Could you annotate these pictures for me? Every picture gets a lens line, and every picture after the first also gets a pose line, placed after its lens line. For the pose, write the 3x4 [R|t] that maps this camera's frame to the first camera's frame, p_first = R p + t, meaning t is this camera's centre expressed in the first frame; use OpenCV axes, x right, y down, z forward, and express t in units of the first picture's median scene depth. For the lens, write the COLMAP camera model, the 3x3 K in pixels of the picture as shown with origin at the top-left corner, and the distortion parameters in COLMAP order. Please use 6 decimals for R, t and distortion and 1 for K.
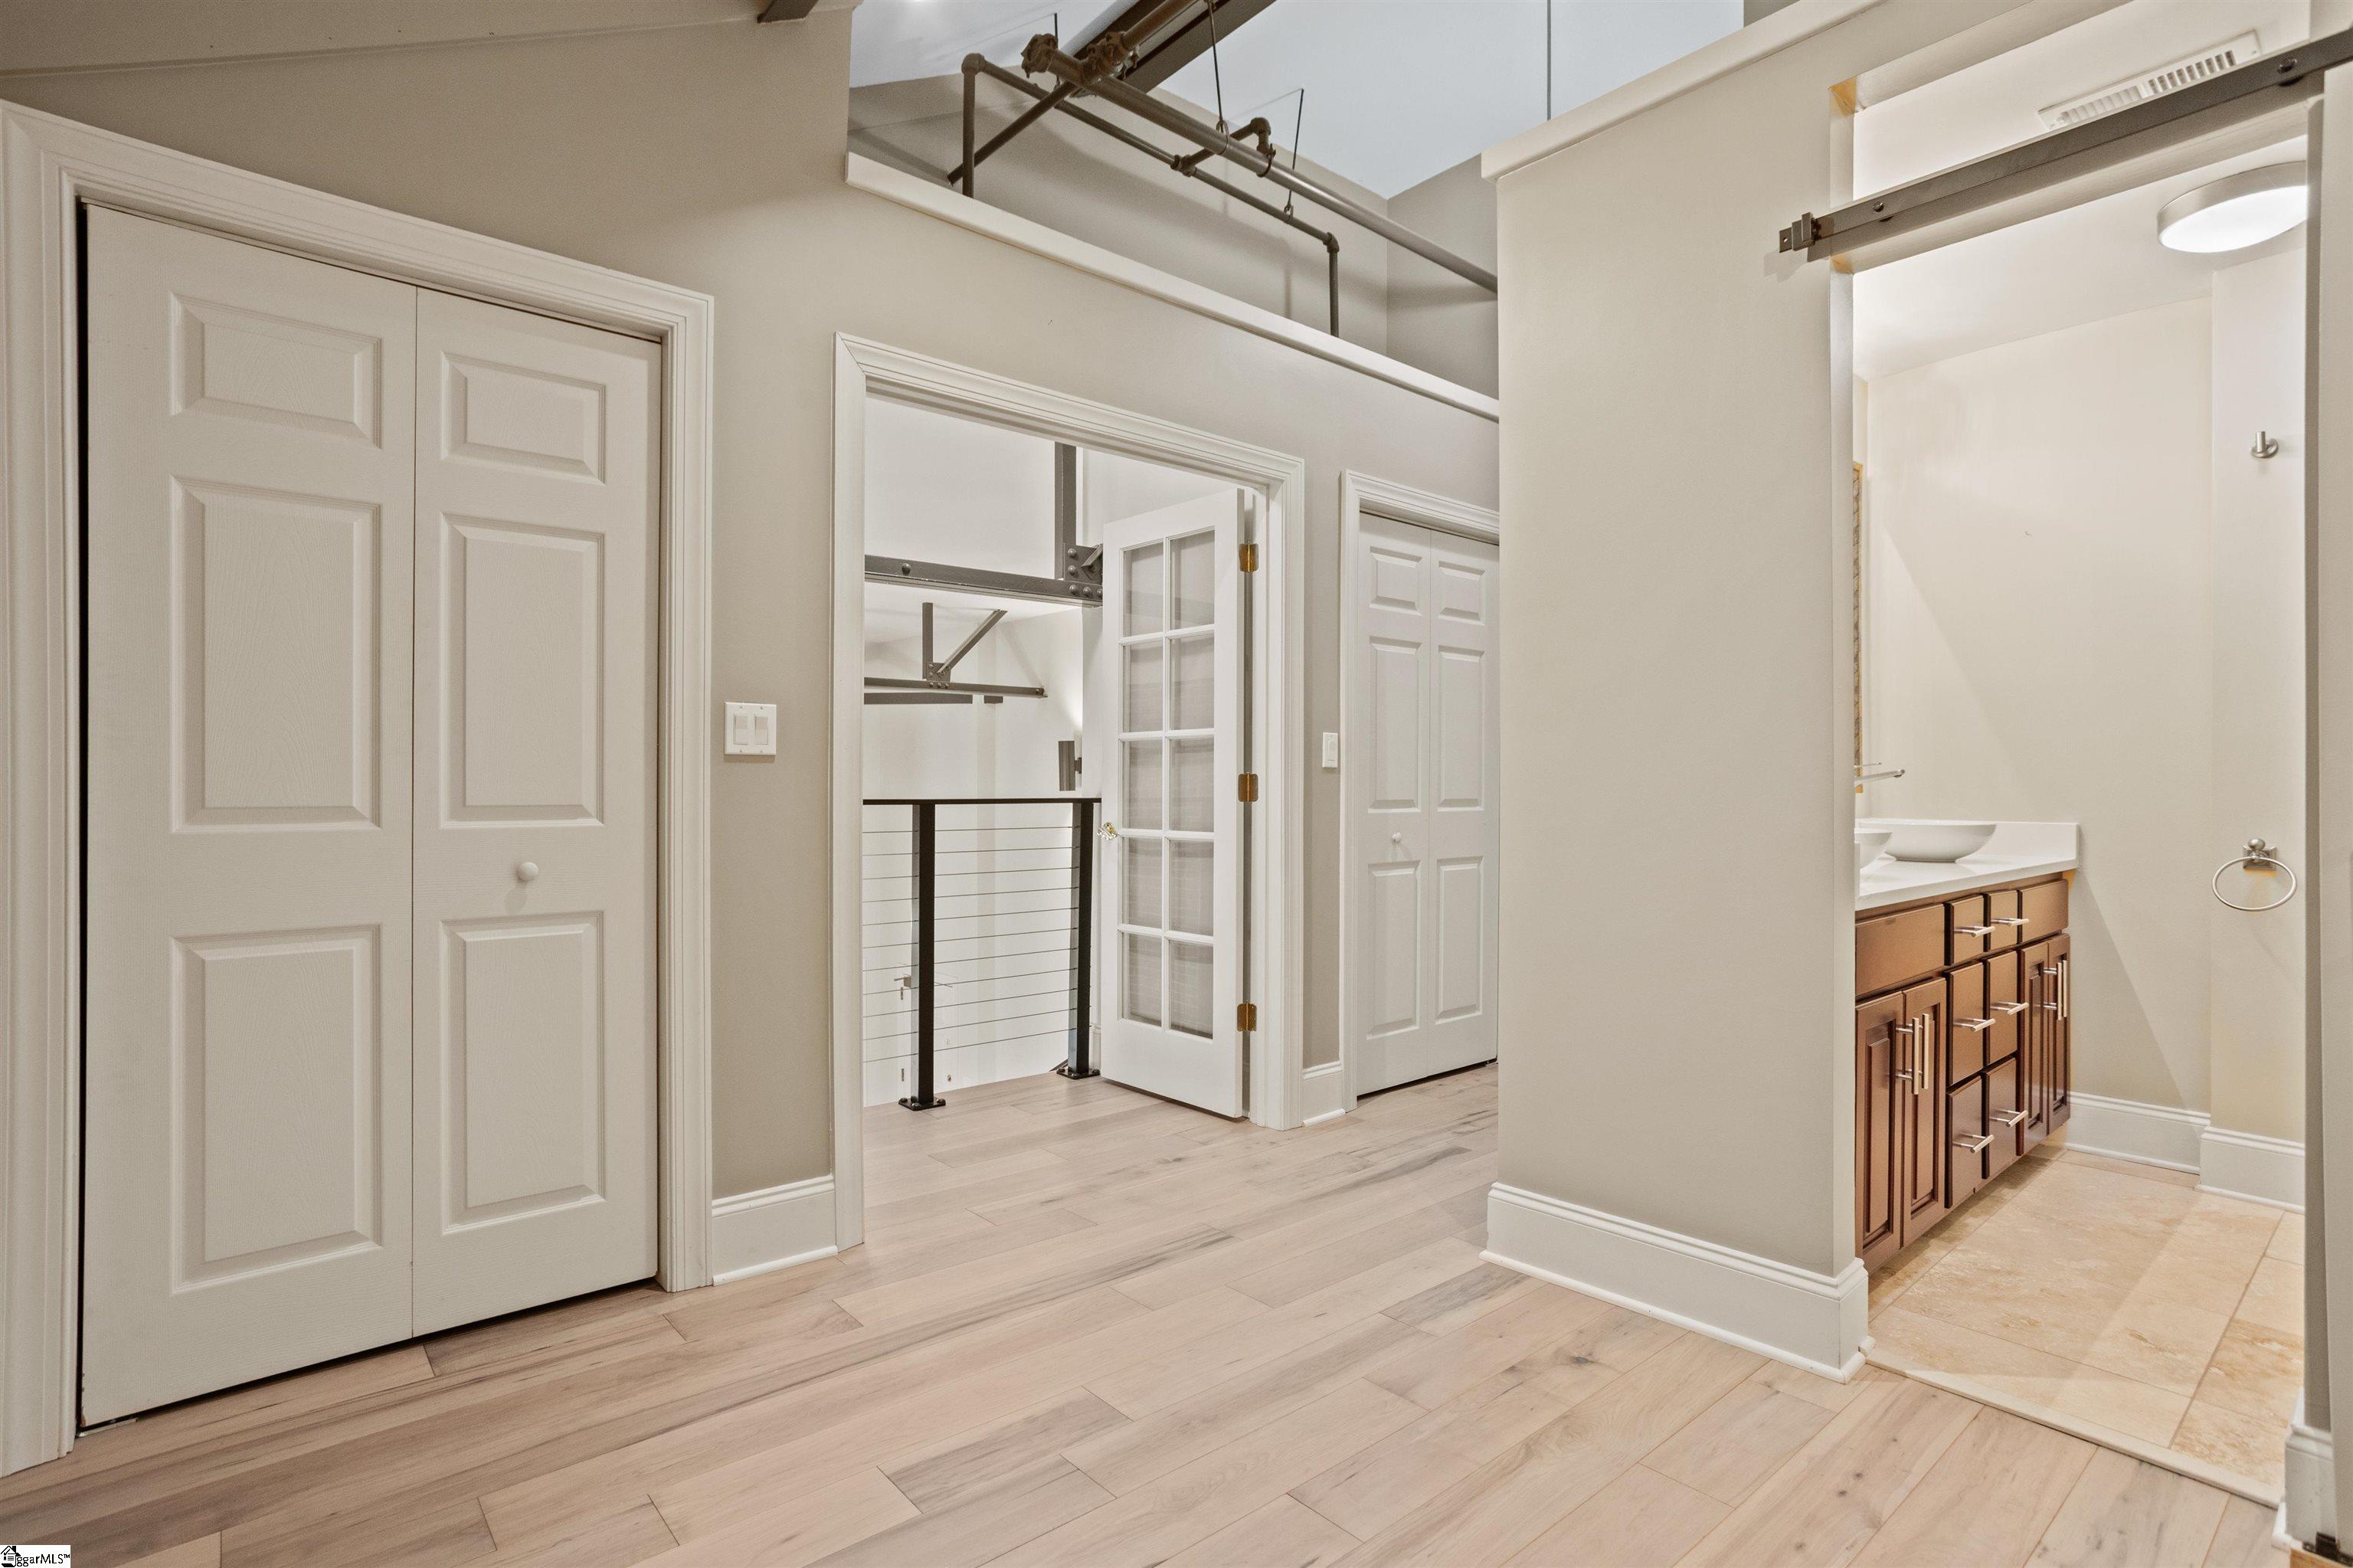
lens RADIAL K [[1152.3, 0, 1161.4], [0, 1152.3, 783.0], [0, 0, 1]] dist [-0.010448, 0.005163]
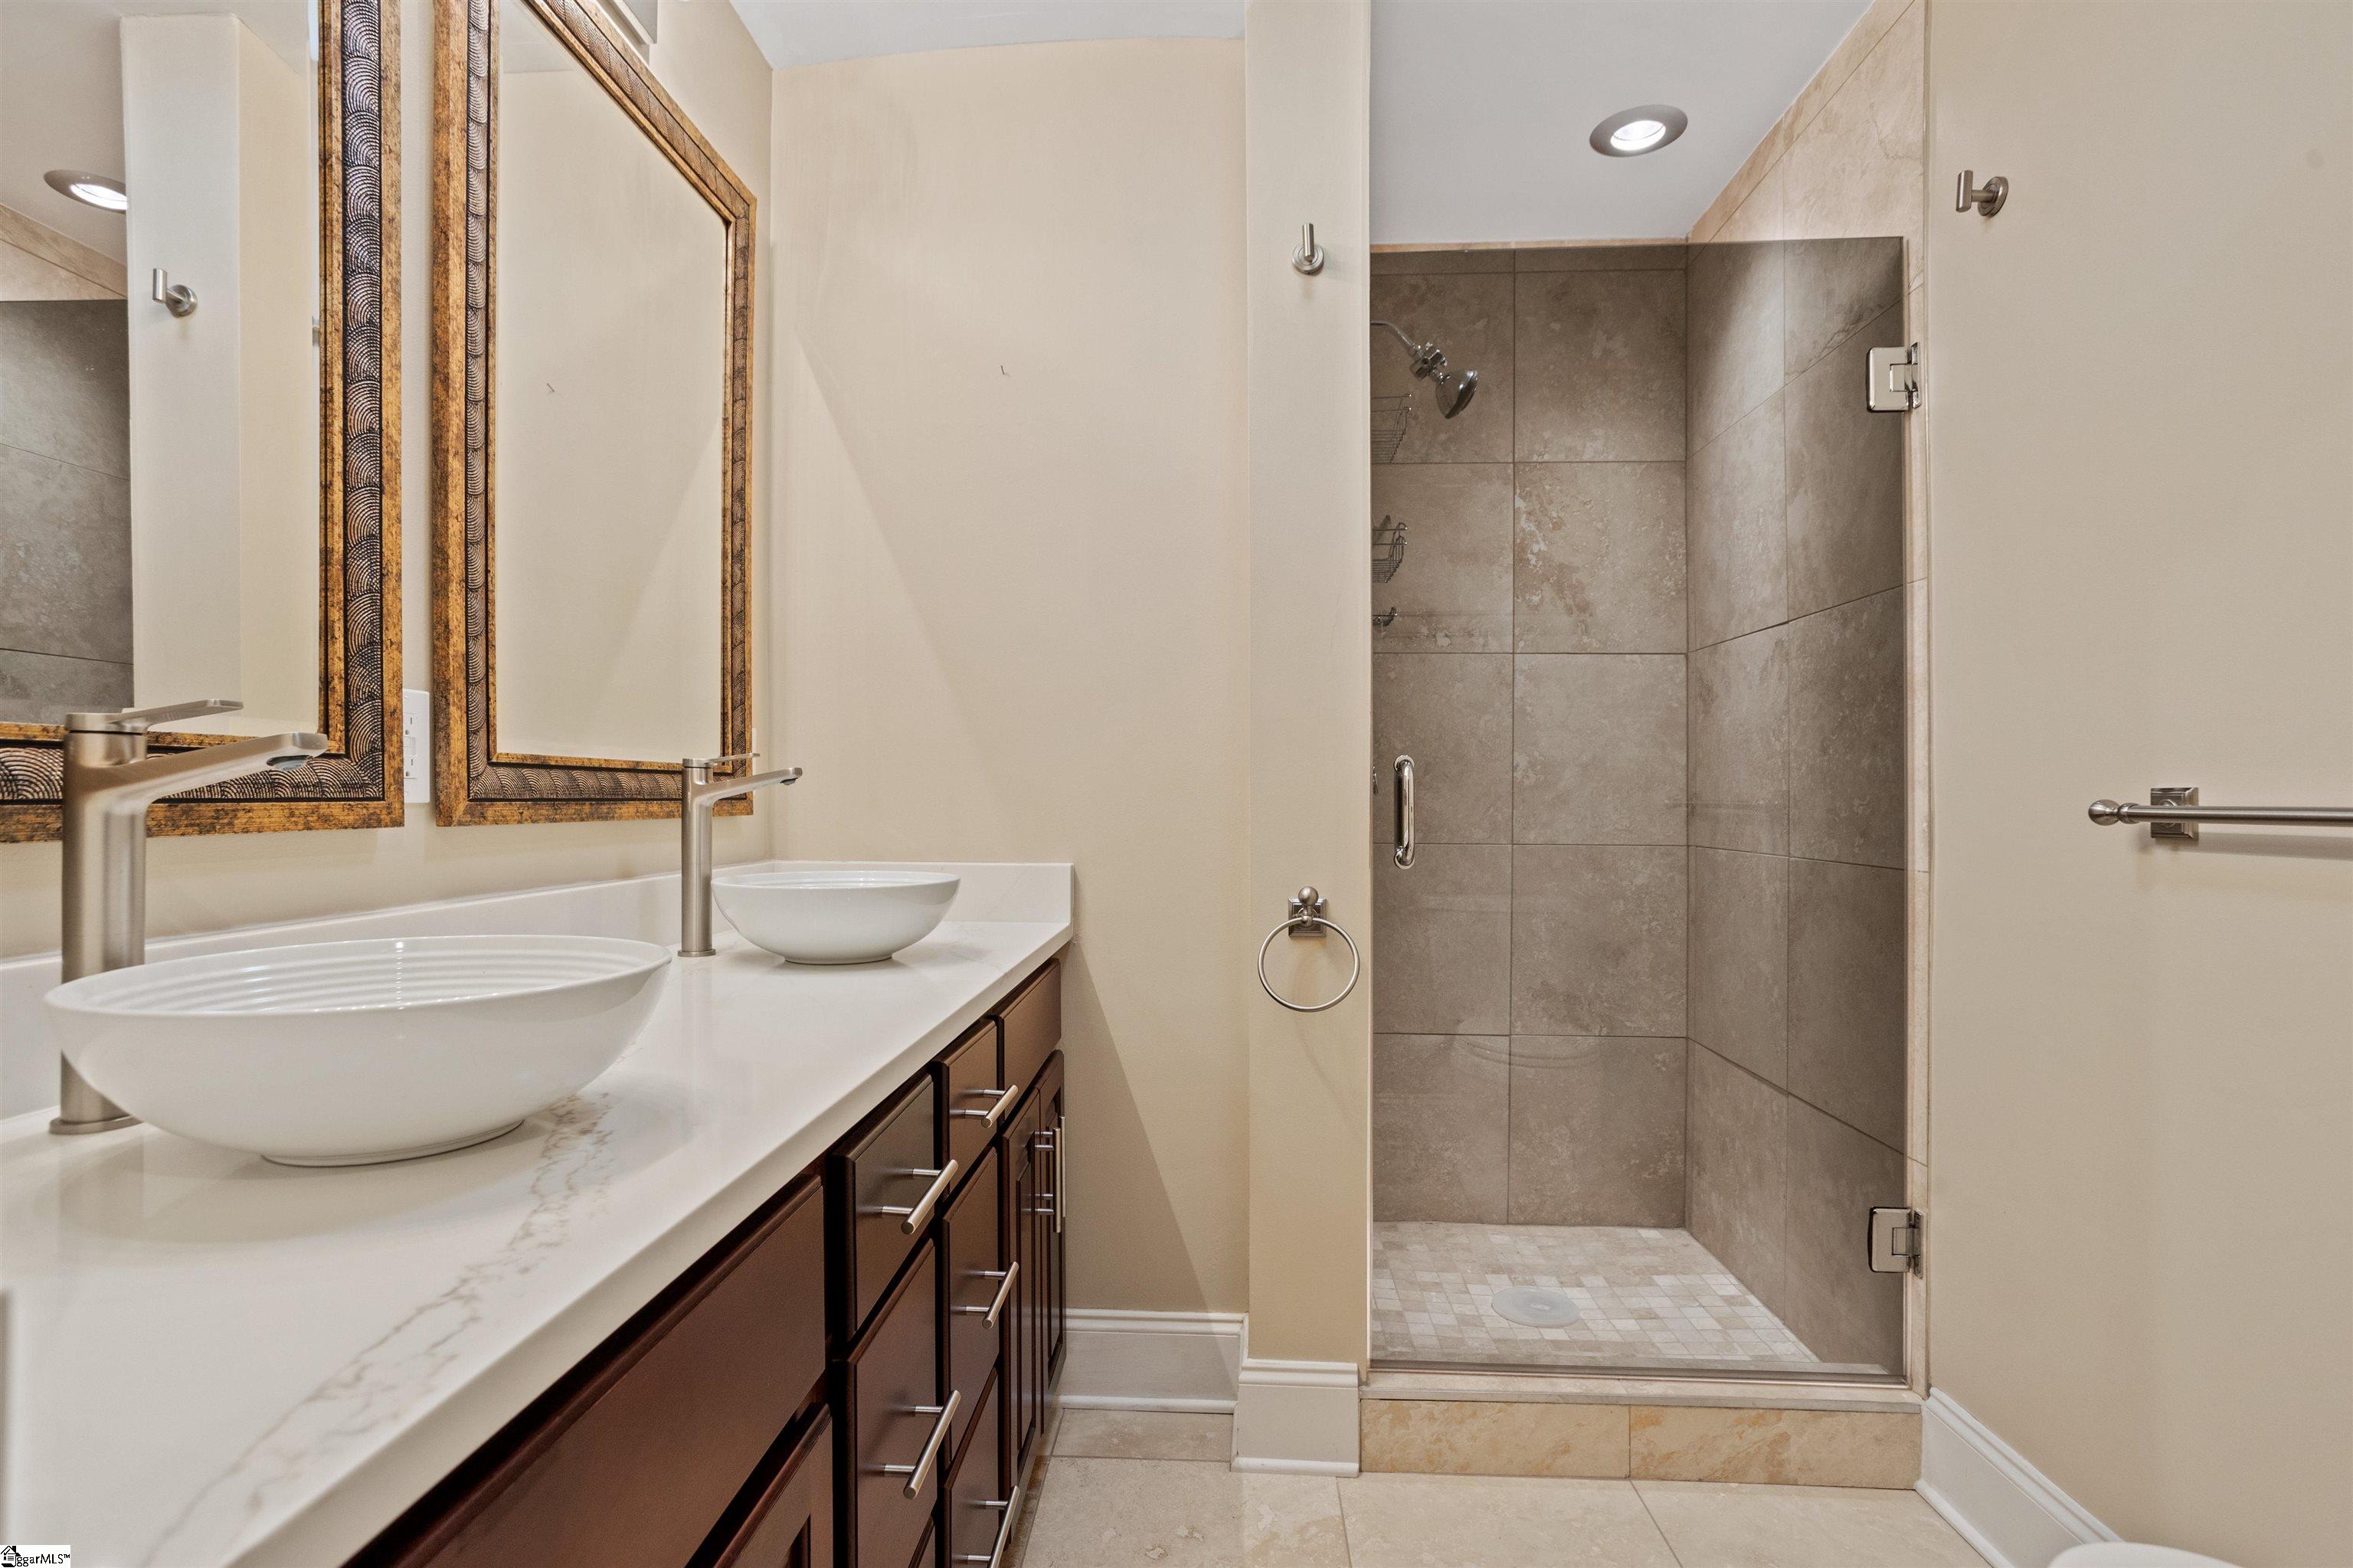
lens RADIAL K [[1152.3, 0, 1168.1], [0, 1152.3, 788.8], [0, 0, 1]] dist [-0.010448, 0.005163]
pose [[0.693493, -0.008852, 0.720409, 0.426015], [0.010841, 0.999940, 0.001851, -0.006075], [-0.720381, 0.006527, 0.693548, 0.580633]]
